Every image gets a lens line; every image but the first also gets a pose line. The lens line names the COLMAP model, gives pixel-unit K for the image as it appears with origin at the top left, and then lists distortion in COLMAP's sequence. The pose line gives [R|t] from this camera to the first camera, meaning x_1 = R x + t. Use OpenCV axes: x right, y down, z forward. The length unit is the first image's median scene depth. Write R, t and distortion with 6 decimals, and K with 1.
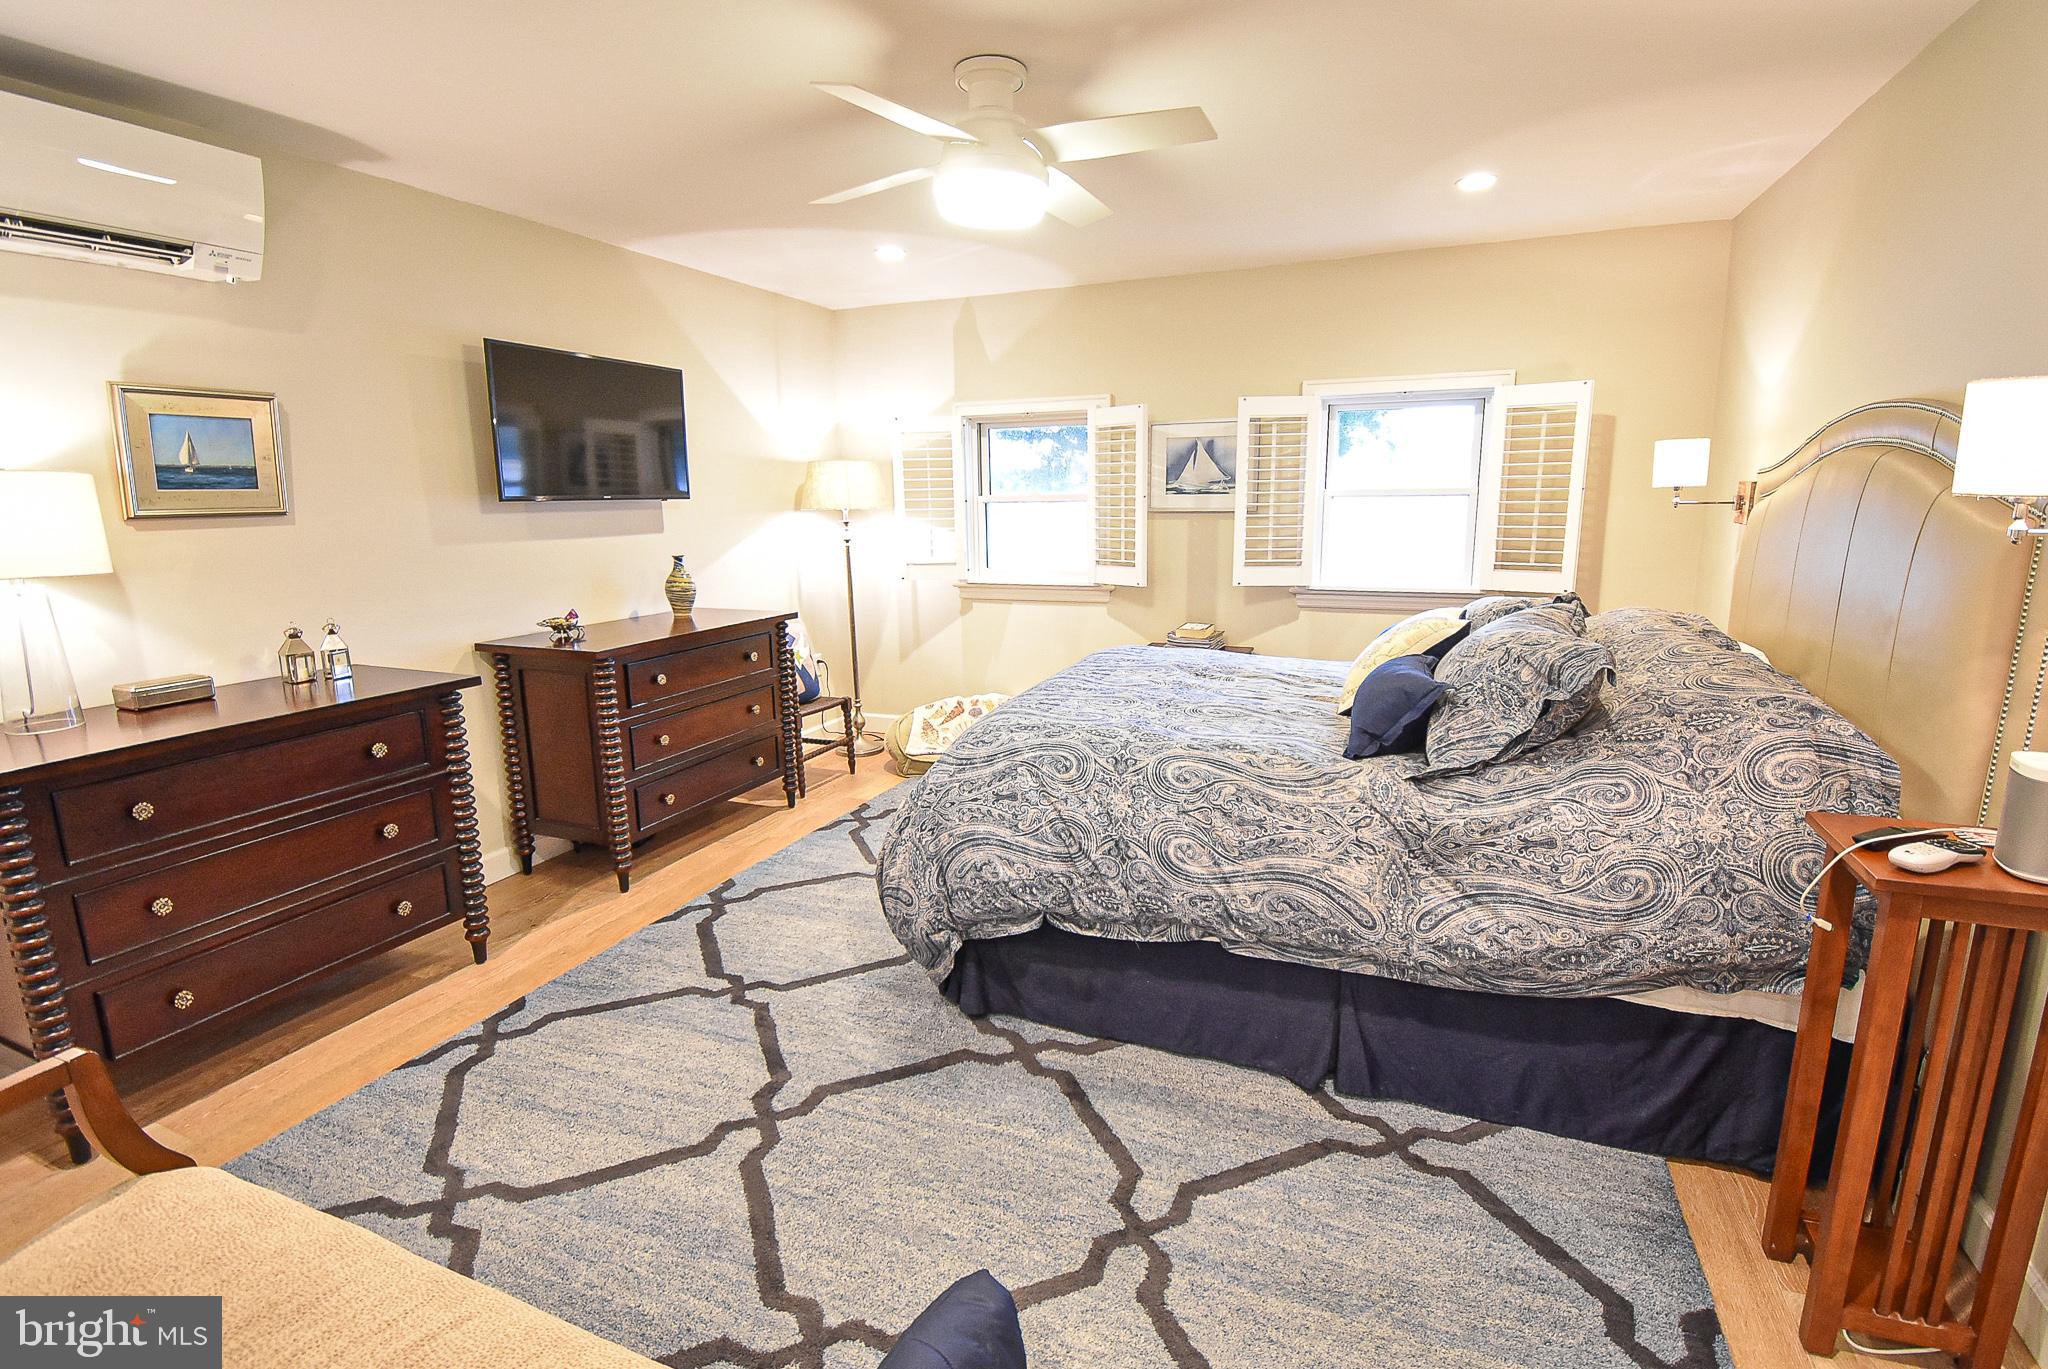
lens RADIAL K [[952.5, 0, 1036.6], [0, 952.5, 672.7], [0, 0, 1]] dist [0.023059, -0.027977]
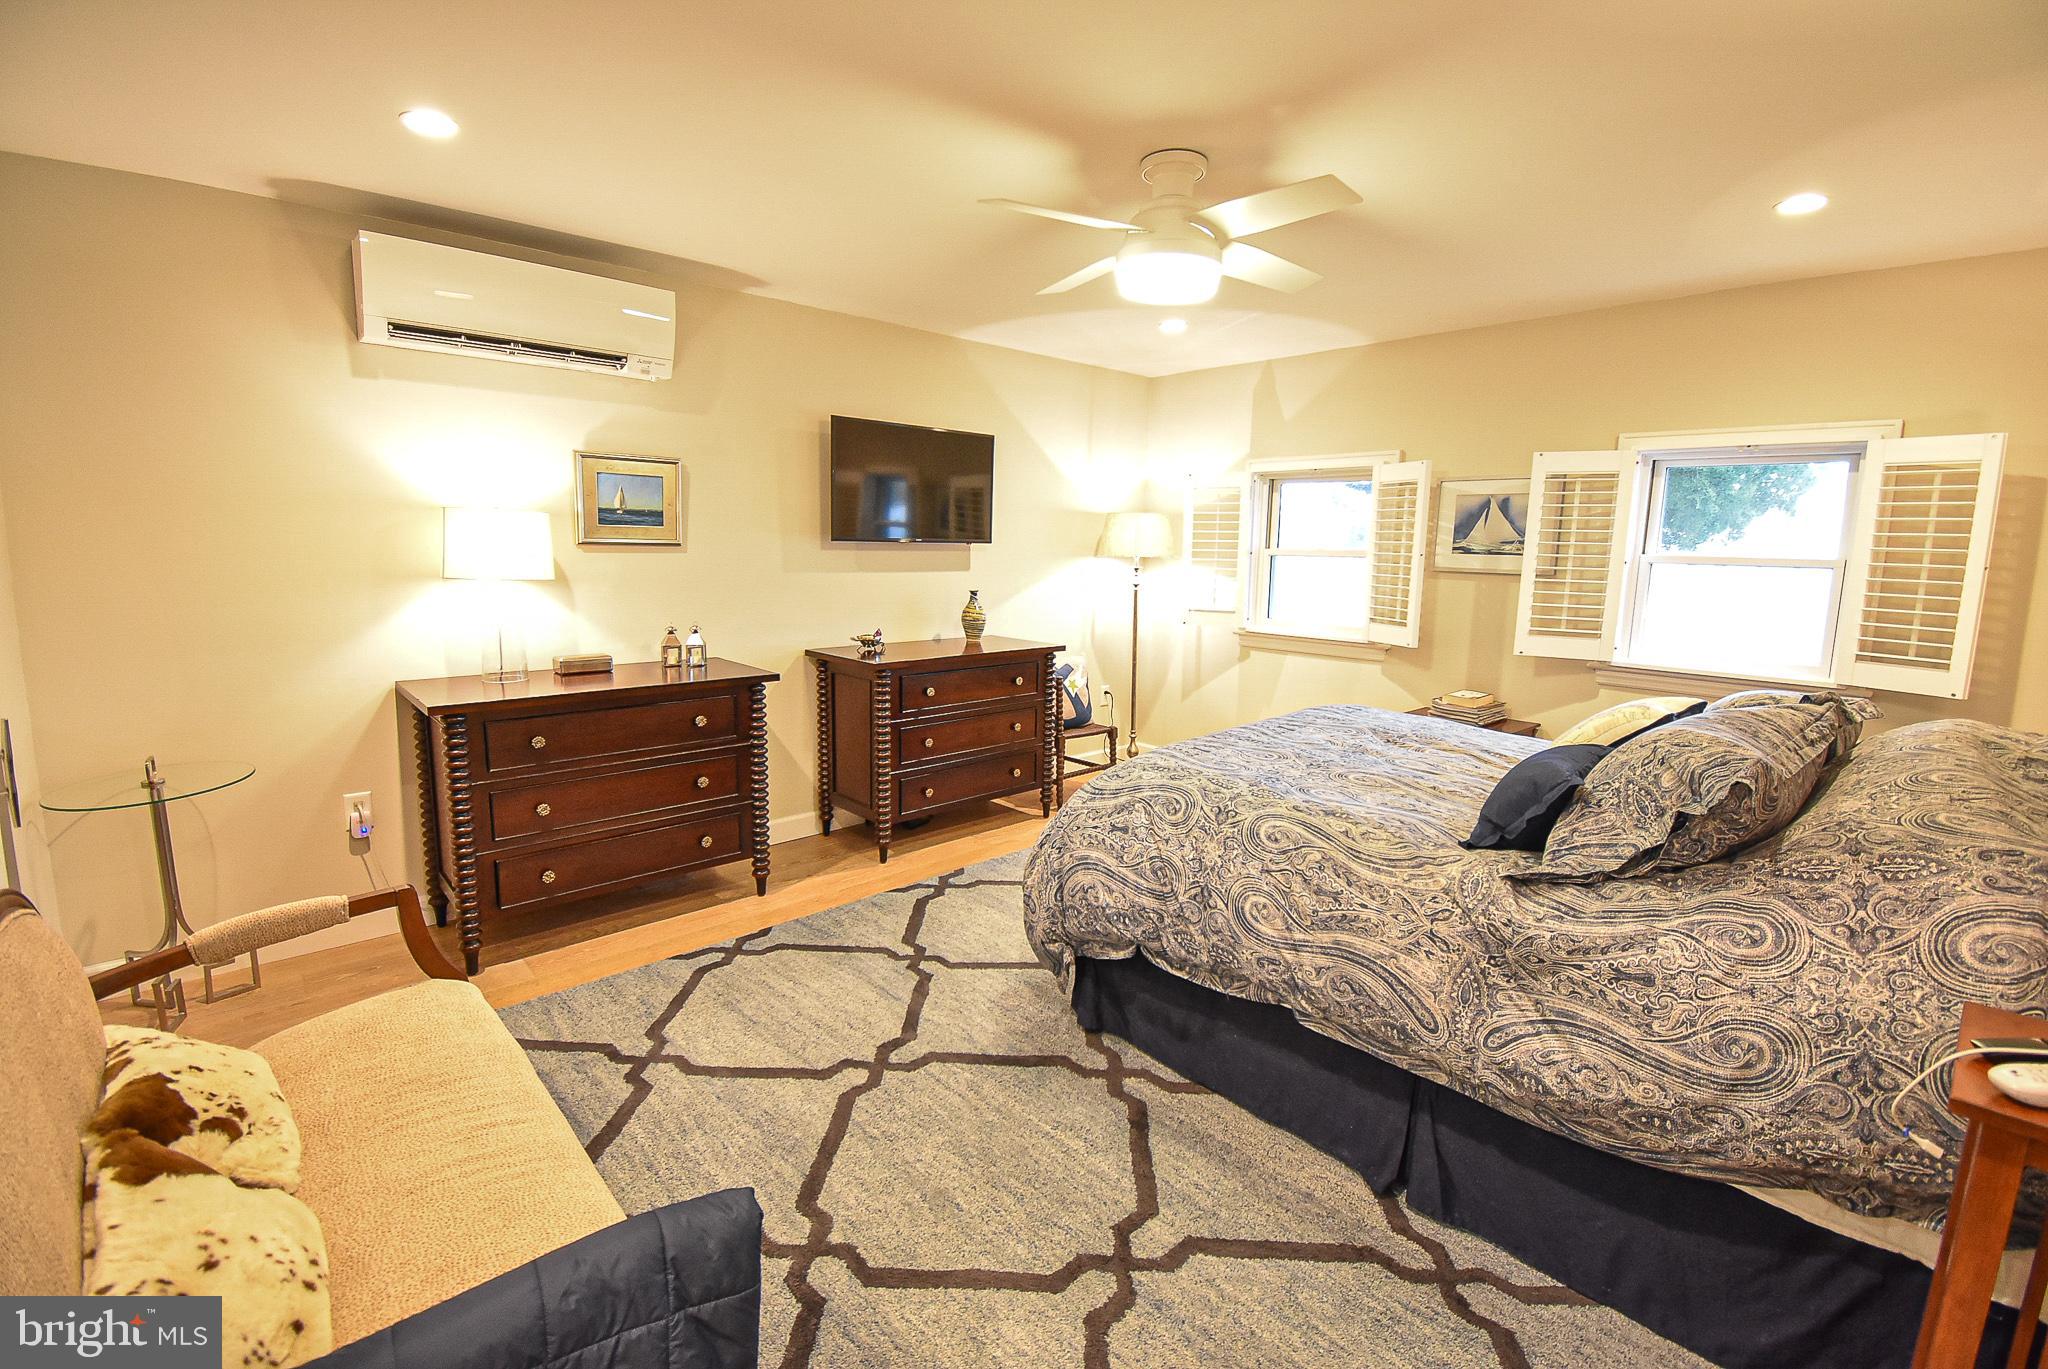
lens RADIAL K [[900.1, 0, 1036.0], [0, 900.1, 675.1], [0, 0, 1]] dist [0.020277, -0.026938]
pose [[0.908079, 0.091156, -0.408759, 0.283121], [-0.106733, 0.994168, -0.015407, -0.015831], [0.404970, 0.057619, 0.912513, 0.030408]]
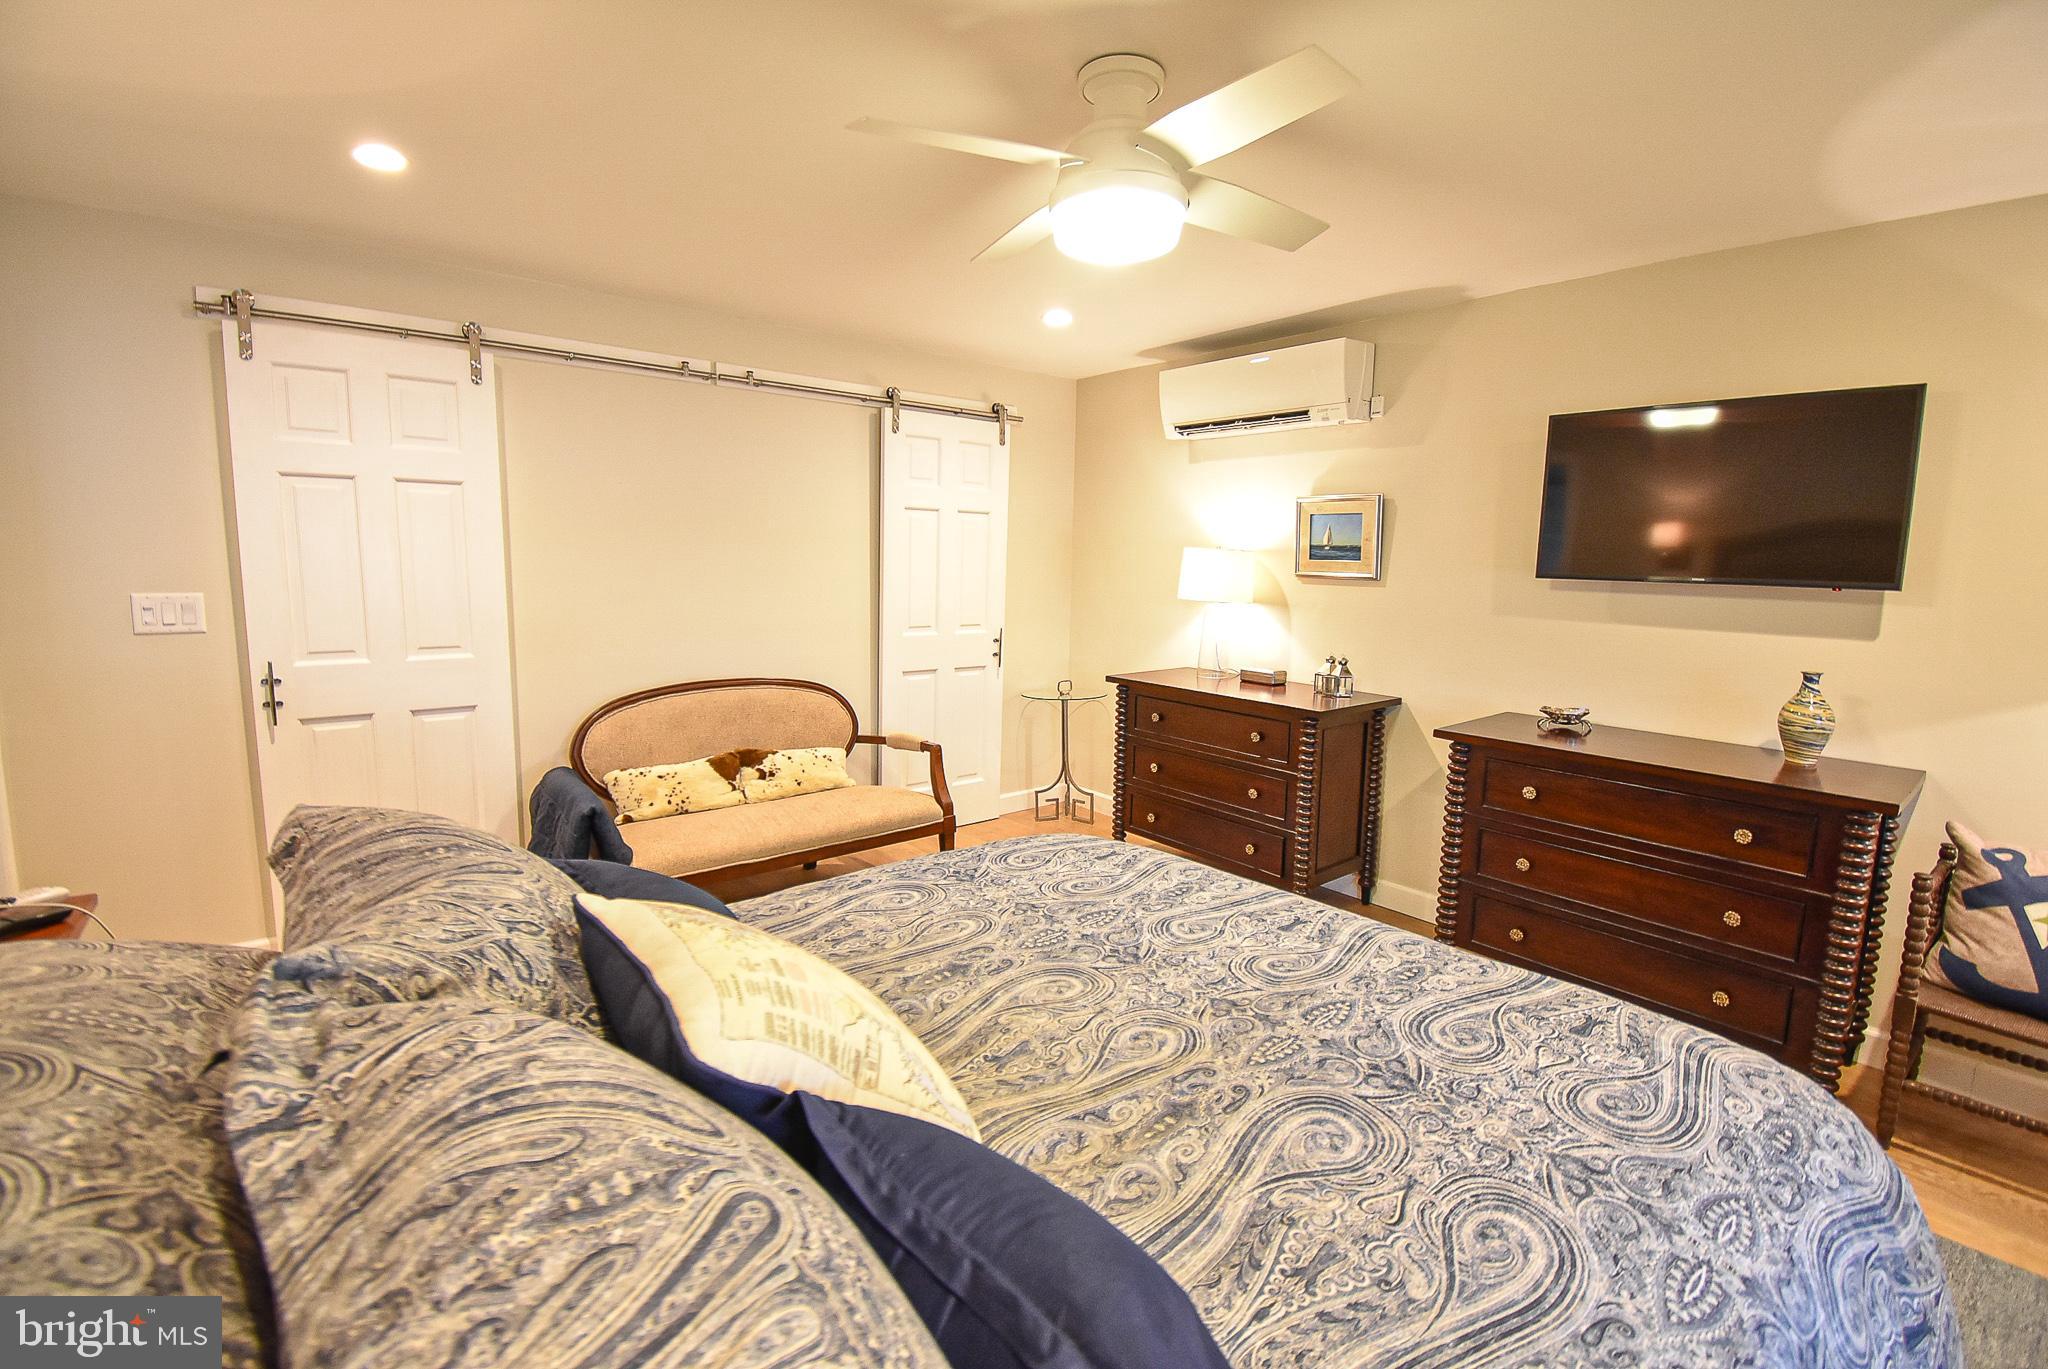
lens RADIAL K [[900.1, 0, 1036.0], [0, 900.1, 675.1], [0, 0, 1]] dist [0.020277, -0.026938]
pose [[-0.469479, 0.116098, -0.875277, 0.742504], [-0.180397, 0.957794, 0.223804, -0.285011], [0.864318, 0.262969, -0.428720, 1.412434]]
